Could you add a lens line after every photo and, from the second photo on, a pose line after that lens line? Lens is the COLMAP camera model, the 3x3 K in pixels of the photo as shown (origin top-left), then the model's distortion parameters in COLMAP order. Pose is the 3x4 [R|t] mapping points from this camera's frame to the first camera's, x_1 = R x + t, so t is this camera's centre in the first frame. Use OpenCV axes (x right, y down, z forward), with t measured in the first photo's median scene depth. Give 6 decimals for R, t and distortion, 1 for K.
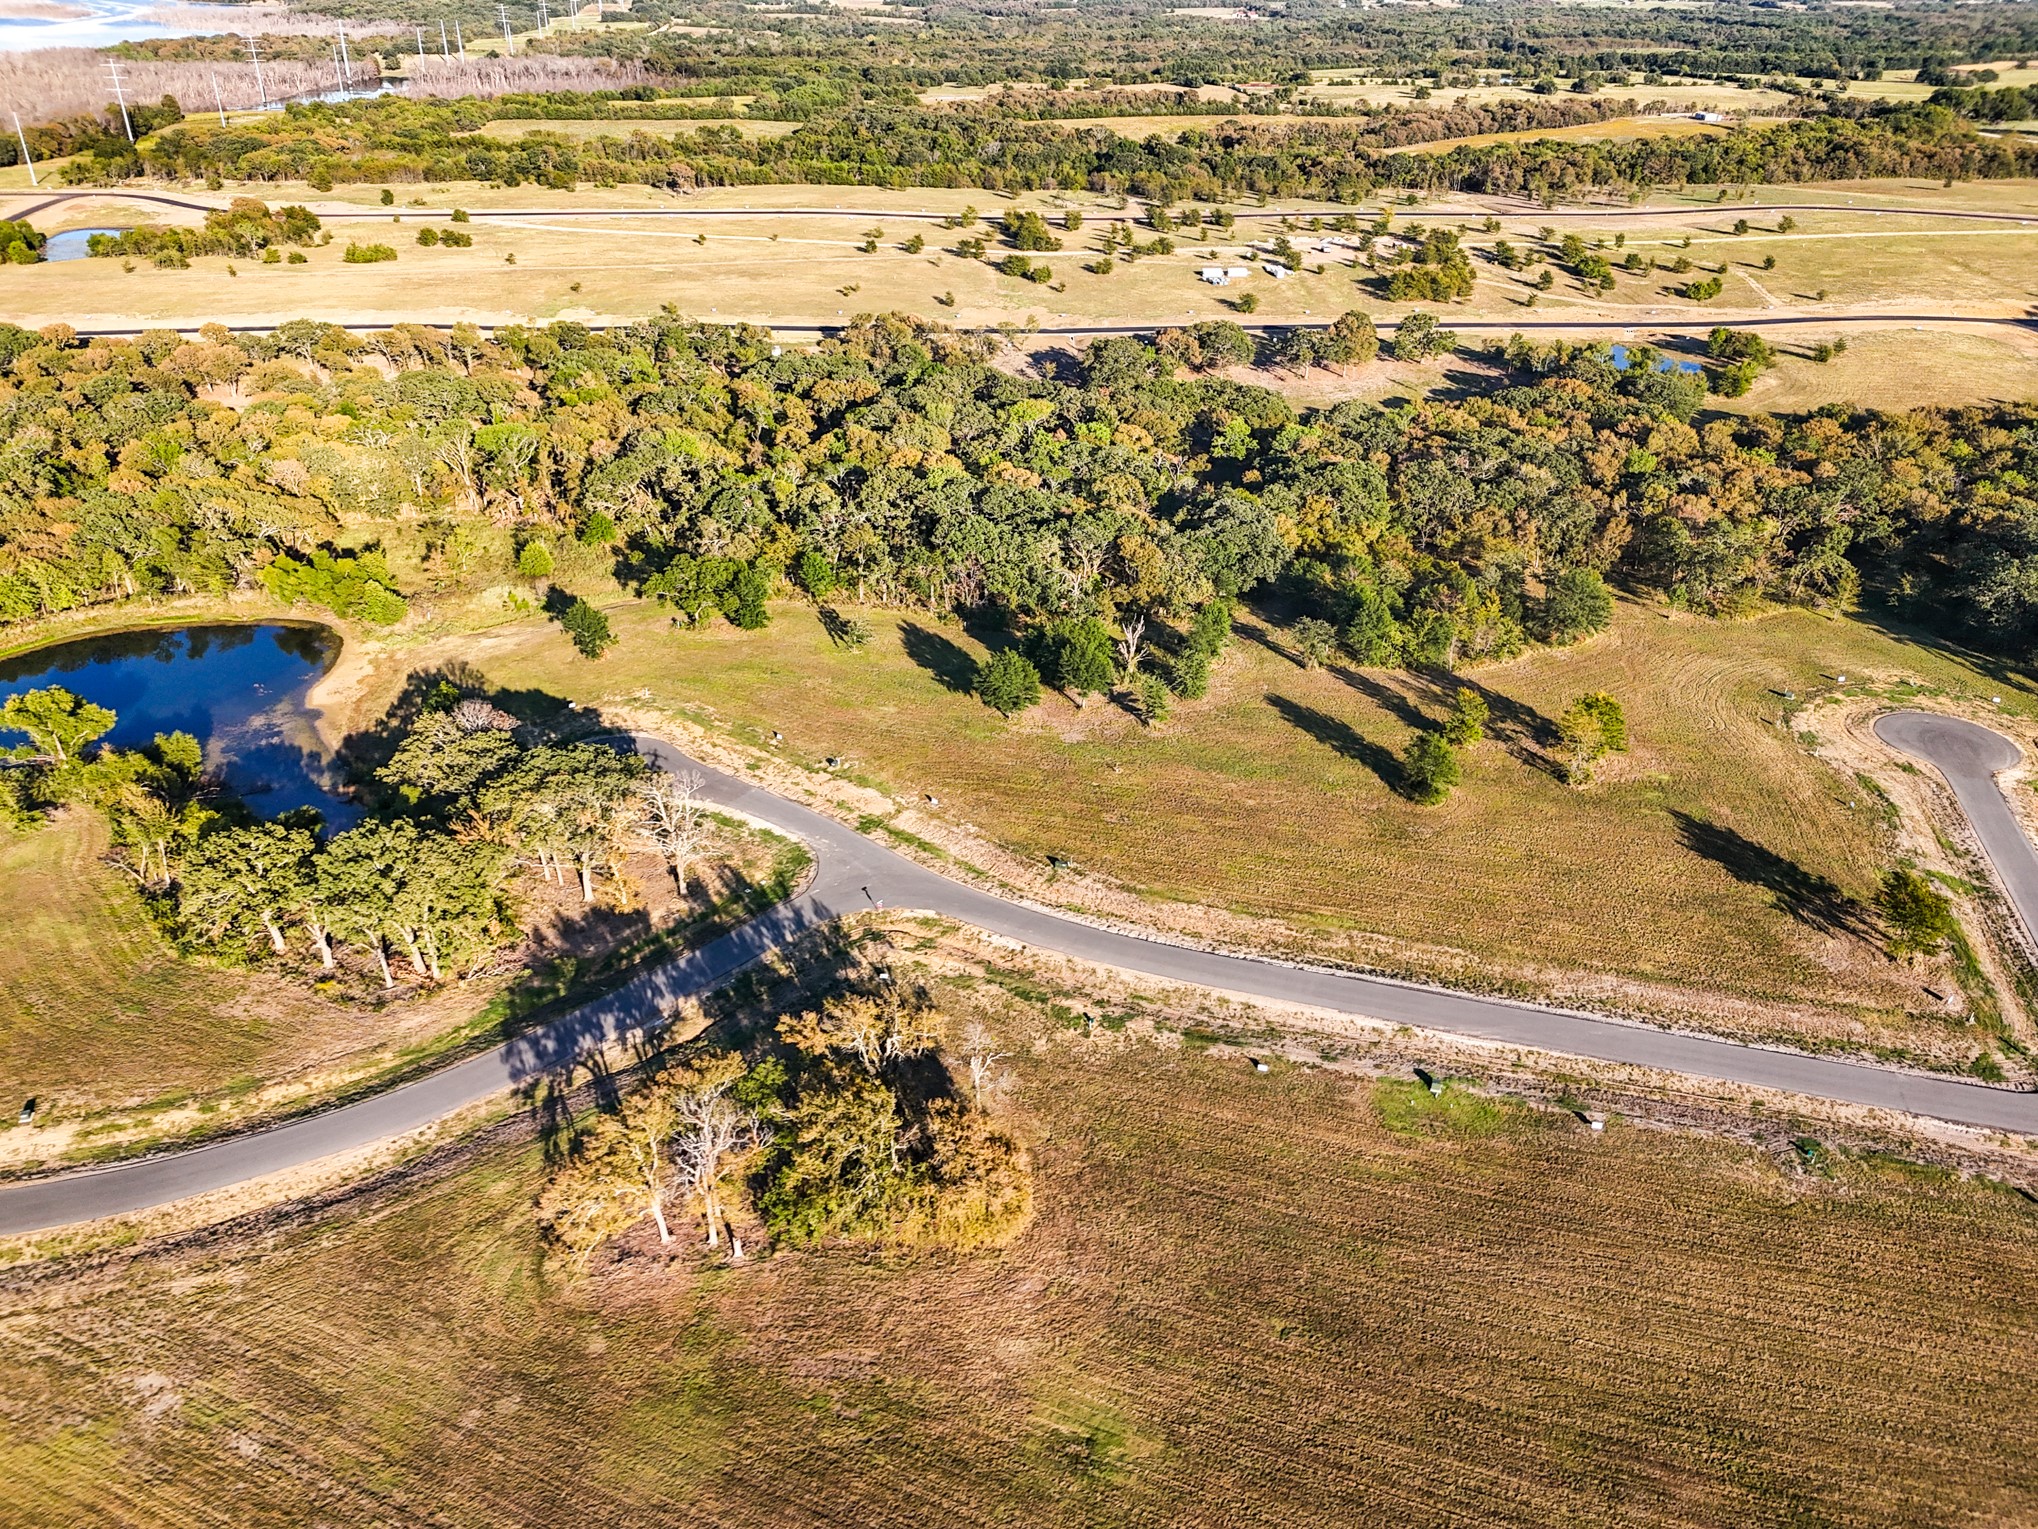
lens RADIAL K [[1506.6, 0, 1022.6], [0, 1506.6, 750.3], [0, 0, 1]] dist [0.055290, -0.049903]
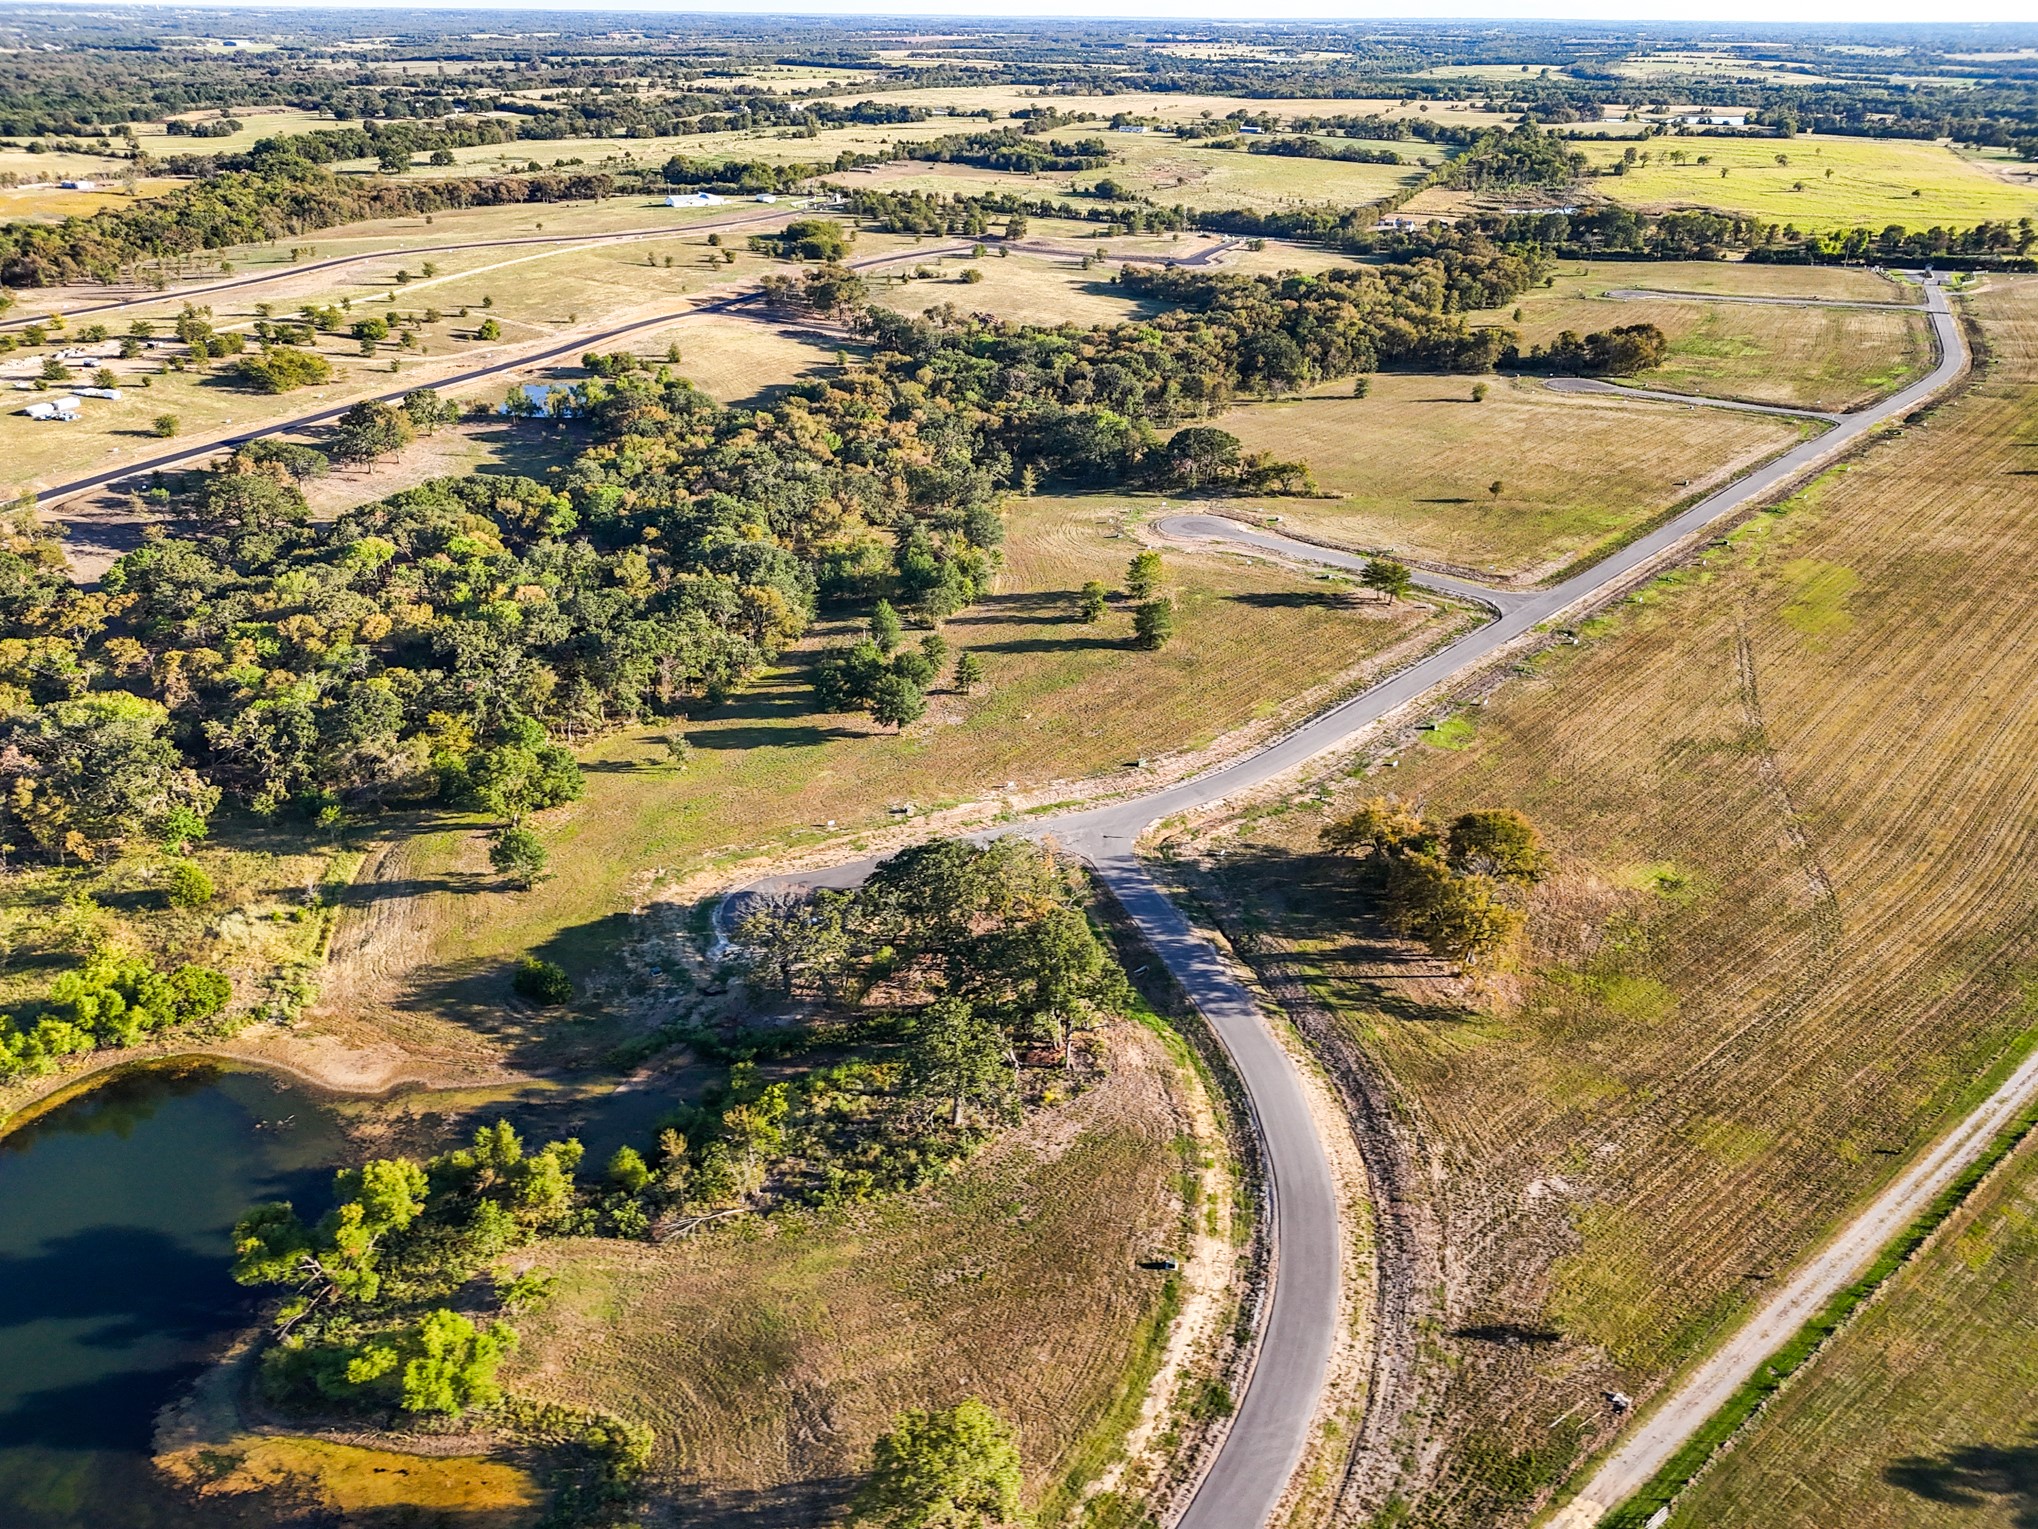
lens RADIAL K [[1506.6, 0, 1022.6], [0, 1506.6, 750.3], [0, 0, 1]] dist [0.055290, -0.049903]
pose [[0.443319, -0.399609, 0.802360, -0.722130], [0.416704, 0.884399, 0.210232, -0.171182], [-0.793616, 0.241147, 0.558589, 0.220143]]
